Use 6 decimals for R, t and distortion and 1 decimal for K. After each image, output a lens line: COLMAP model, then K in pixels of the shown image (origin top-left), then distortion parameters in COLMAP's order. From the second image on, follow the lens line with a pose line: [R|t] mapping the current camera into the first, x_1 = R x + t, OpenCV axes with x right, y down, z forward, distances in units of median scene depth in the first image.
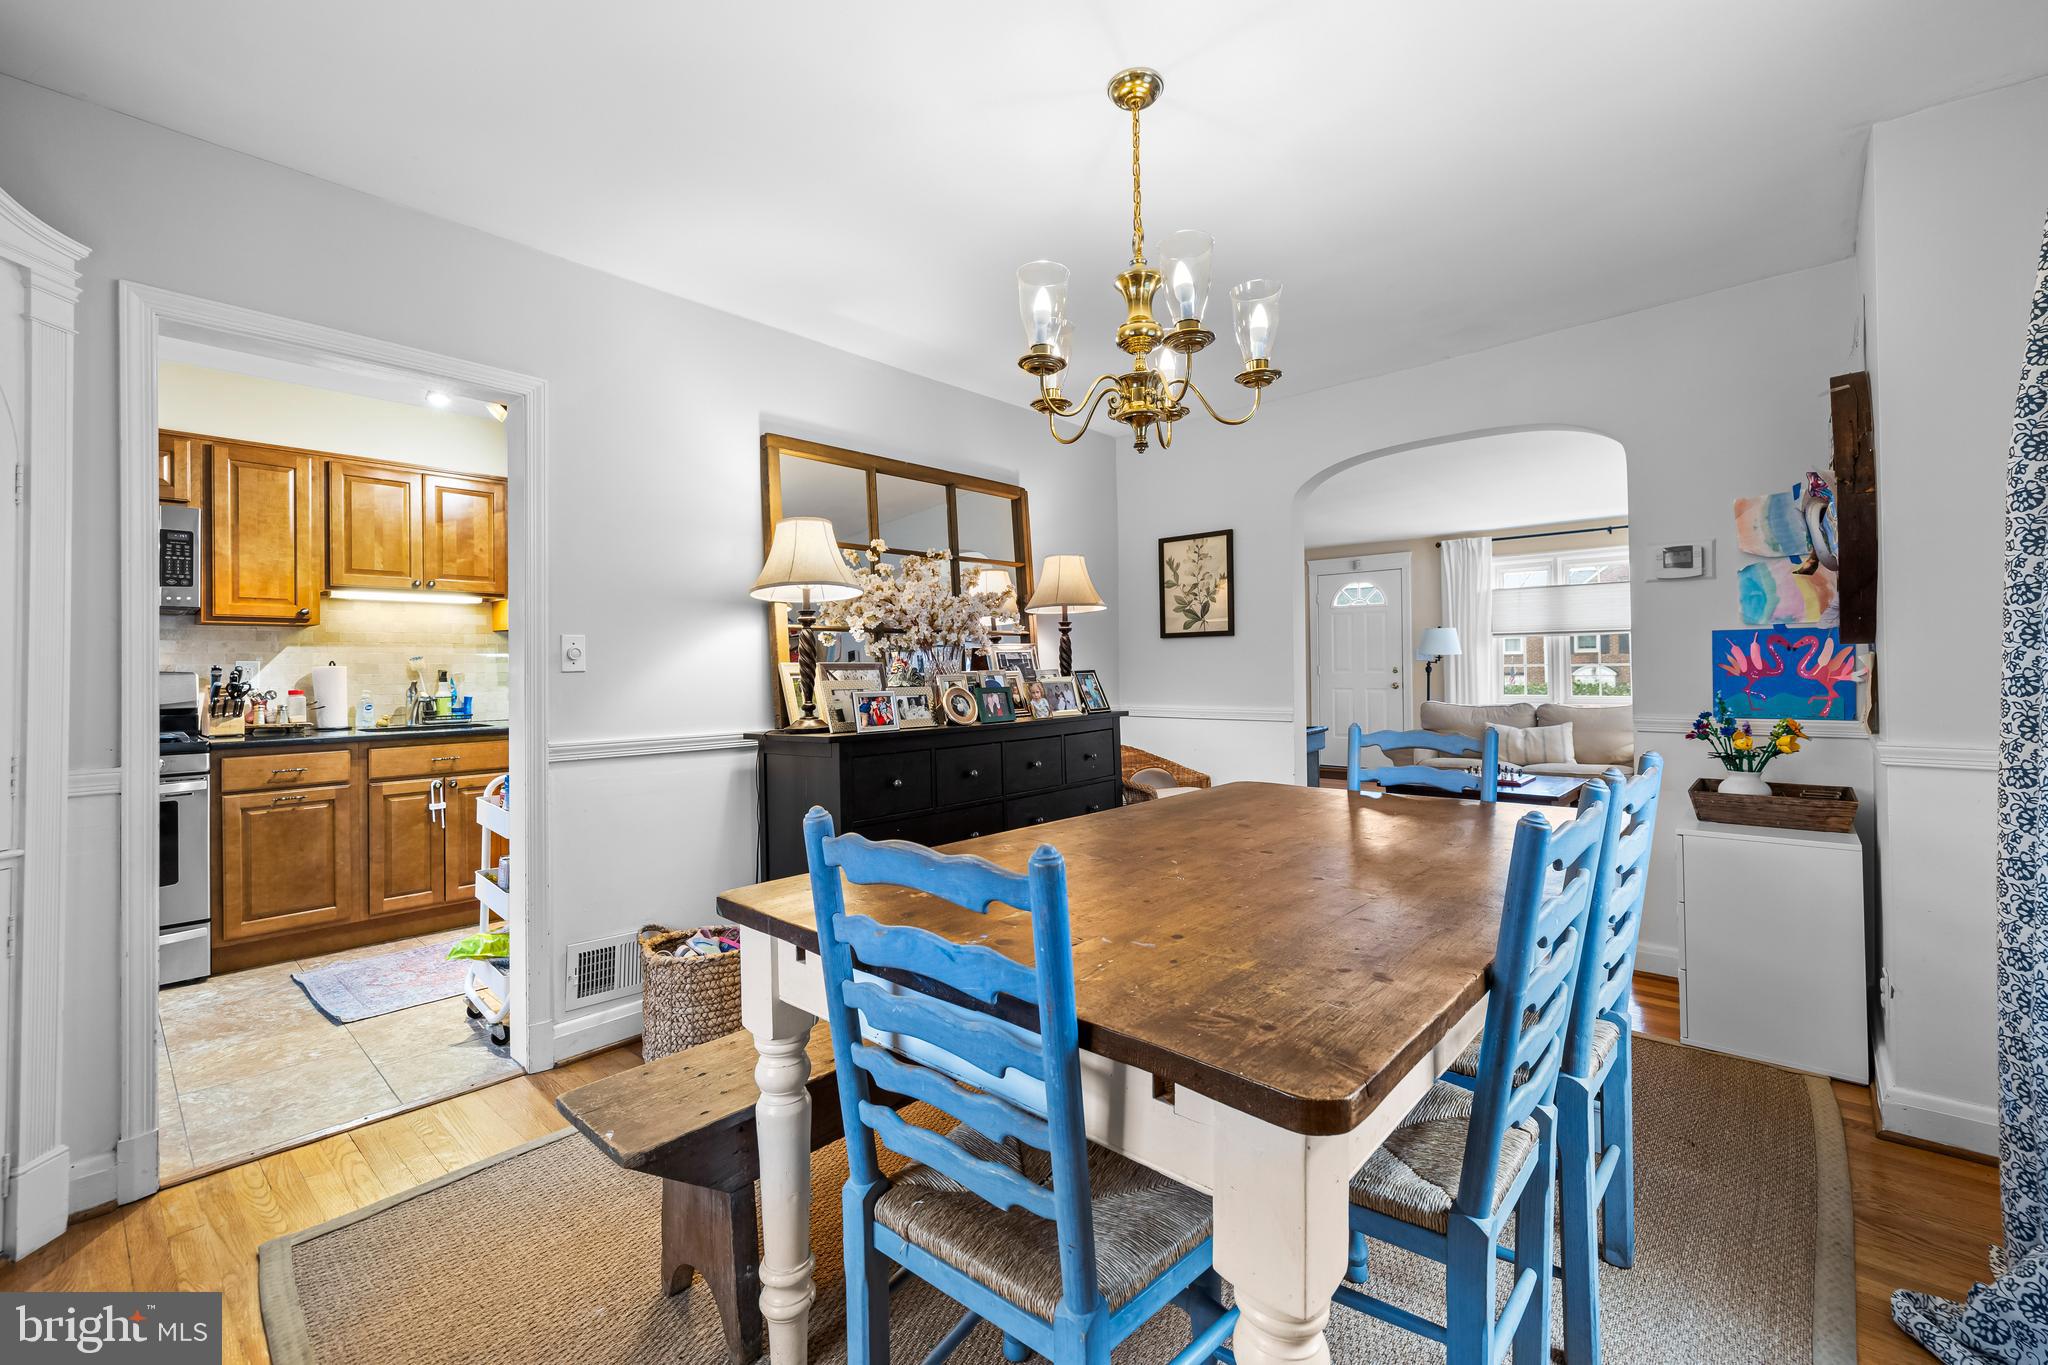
lens RADIAL K [[860.0, 0, 1017.4], [0, 860.0, 666.2], [0, 0, 1]] dist [0.001153, 0.001036]
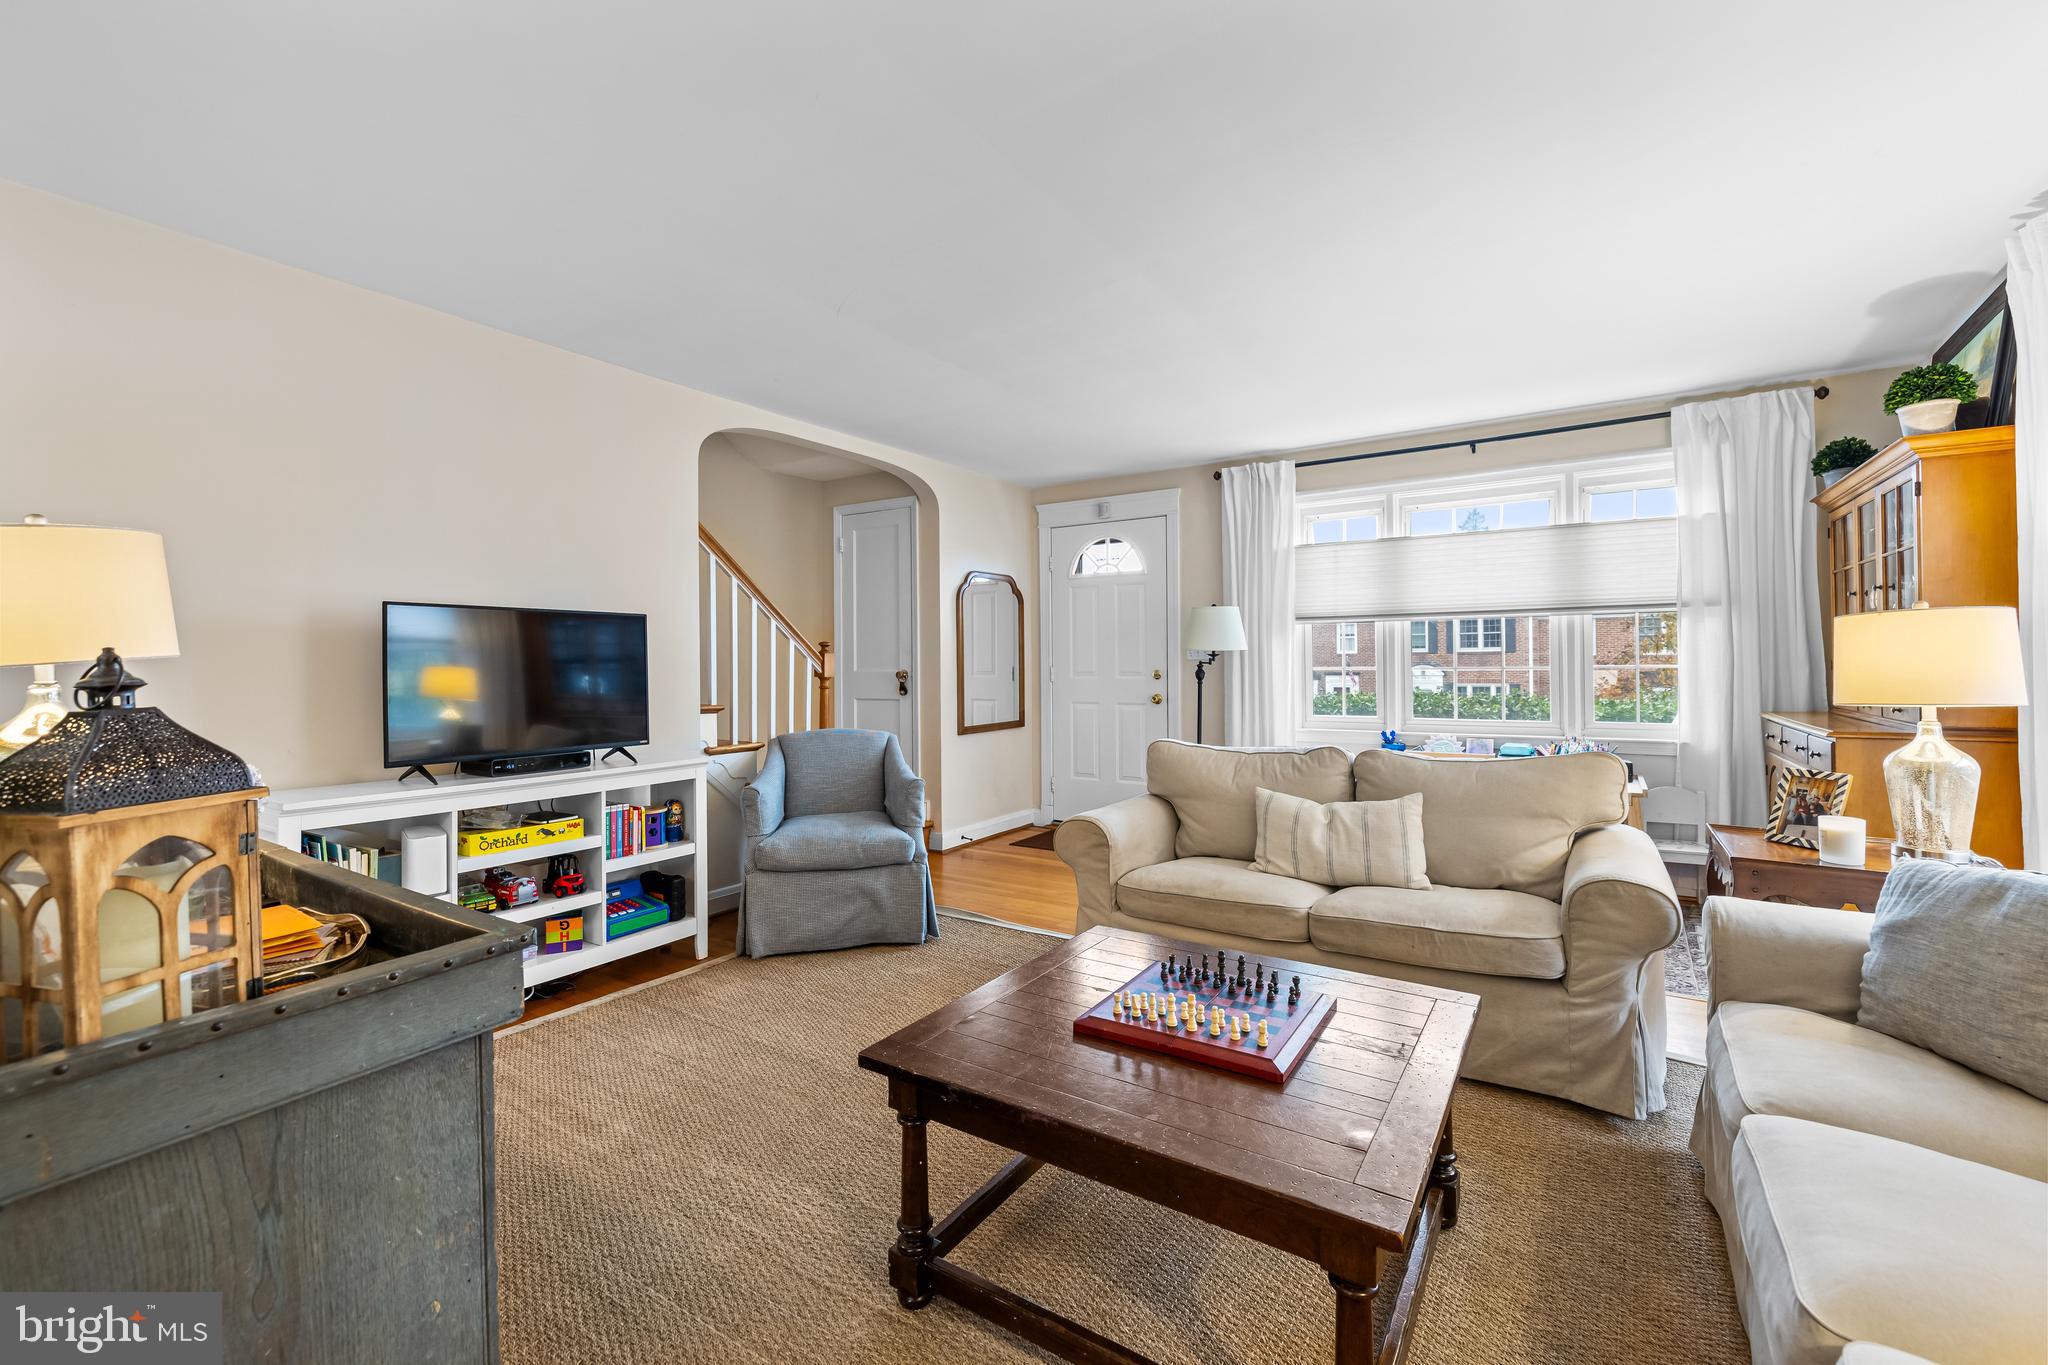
lens RADIAL K [[860.0, 0, 1017.3], [0, 860.0, 653.3], [0, 0, 1]] dist [0.001153, 0.001036]
pose [[0.989256, 0.004829, 0.146113, 0.348191], [-0.003144, 0.999926, -0.011763, -0.004926], [-0.146159, 0.011177, 0.989198, 0.552556]]
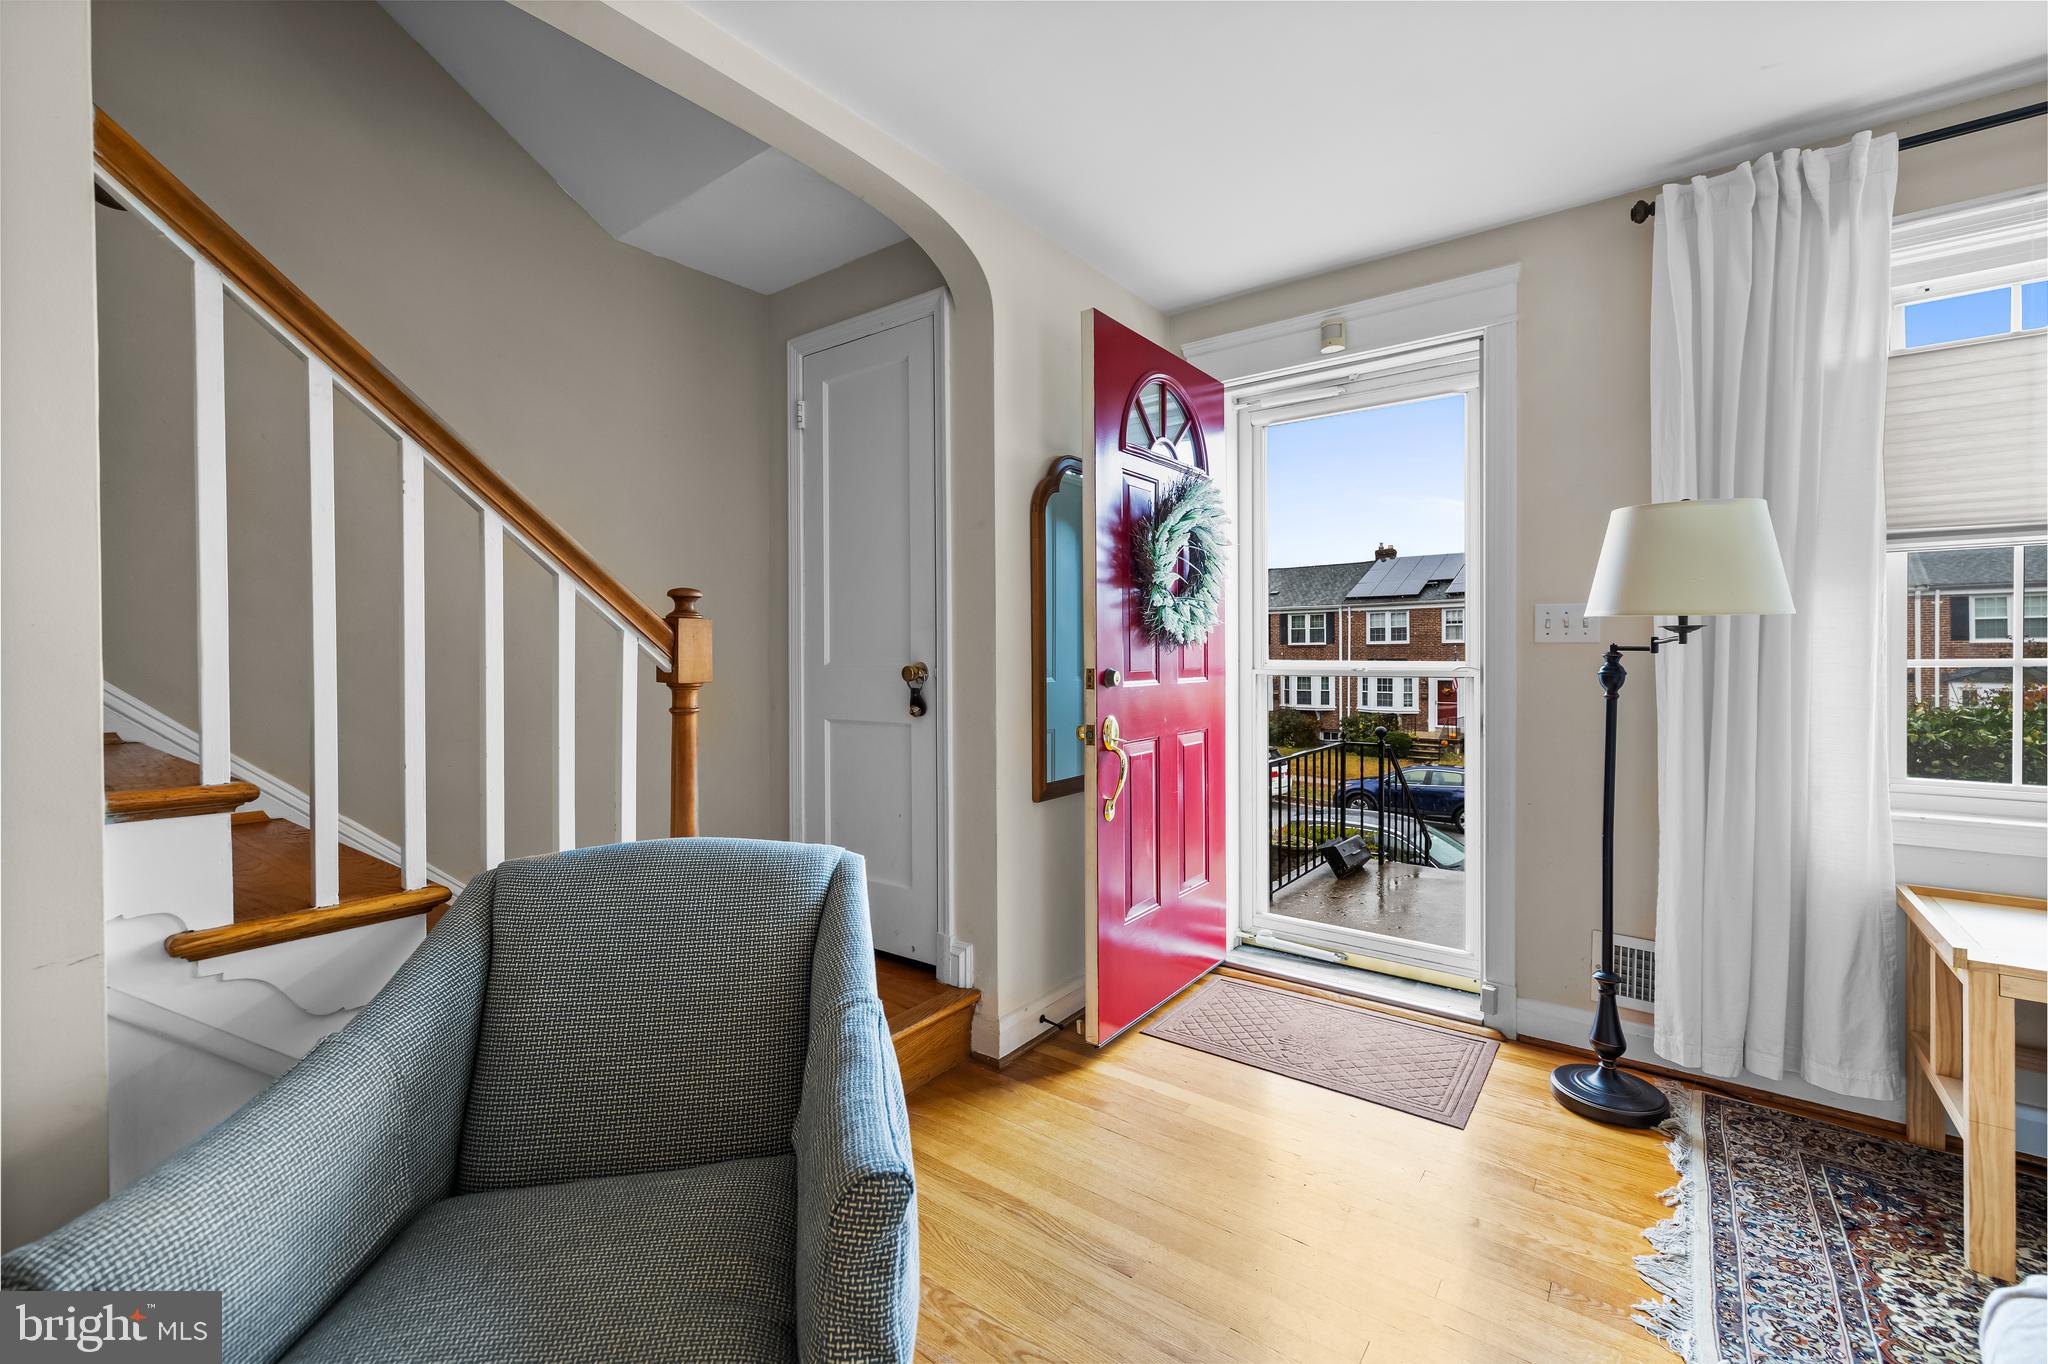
lens RADIAL K [[860.0, 0, 1040.0], [0, 860.0, 677.4], [0, 0, 1]] dist [0.001153, 0.001036]
pose [[0.994912, 0.003974, 0.100669, 0.379009], [-0.007074, 0.999511, 0.030454, -0.003593], [-0.100499, -0.031011, 0.994454, 1.026859]]
